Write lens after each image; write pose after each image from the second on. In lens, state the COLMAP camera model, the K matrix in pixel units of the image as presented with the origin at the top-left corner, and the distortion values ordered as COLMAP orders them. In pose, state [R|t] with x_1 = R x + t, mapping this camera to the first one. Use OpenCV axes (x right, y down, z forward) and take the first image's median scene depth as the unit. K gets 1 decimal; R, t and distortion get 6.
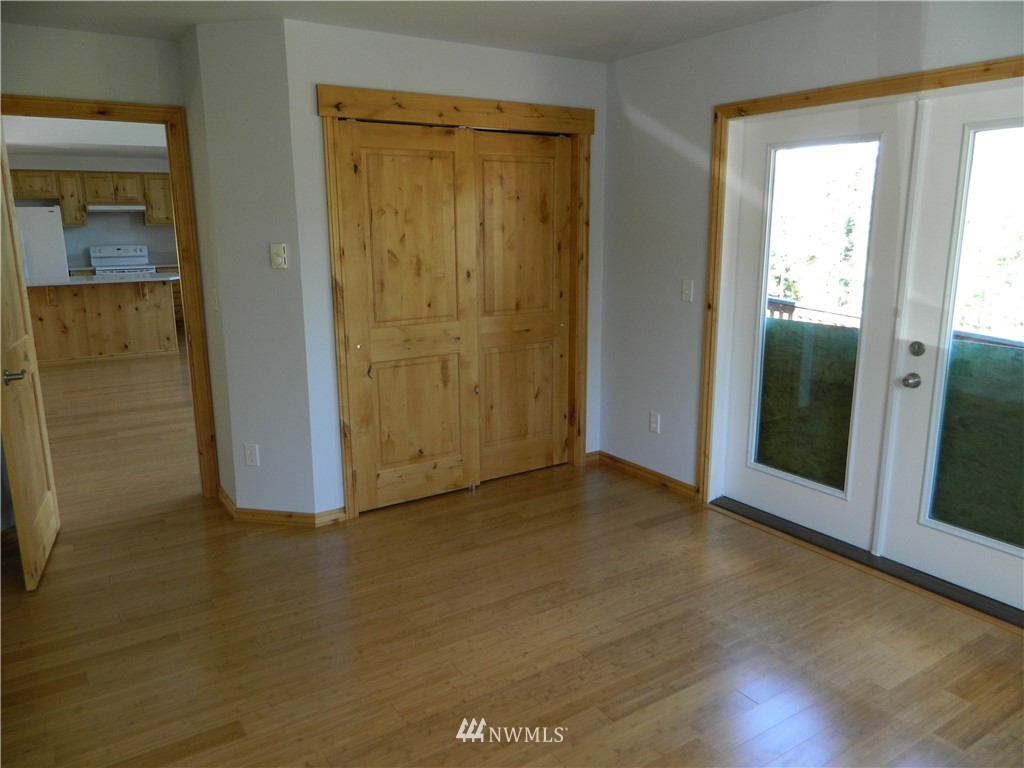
lens RADIAL K [[745.9, 0, 512.2], [0, 745.9, 382.6], [0, 0, 1]] dist [0.000475, -0.004469]
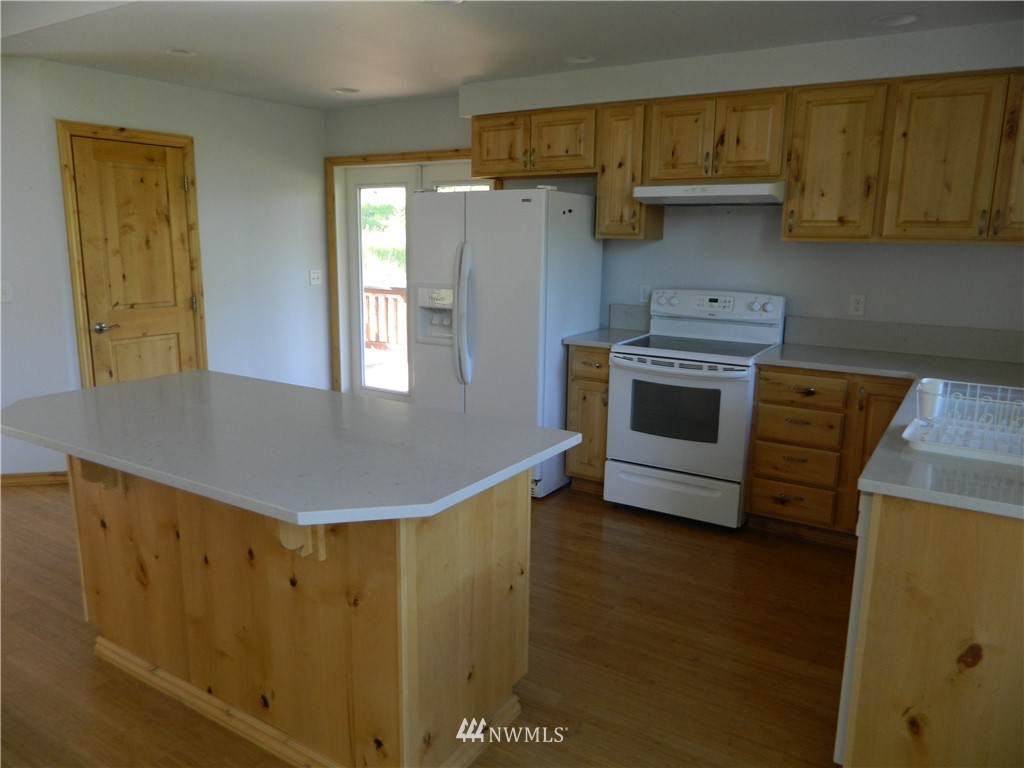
lens RADIAL K [[745.9, 0, 512.6], [0, 745.9, 382.8], [0, 0, 1]] dist [0.000475, -0.004469]
pose [[0.422694, 0.186361, -0.886904, -0.225779], [-0.214029, 0.971474, 0.102126, -0.160087], [0.880637, 0.146655, 0.450523, 0.764951]]
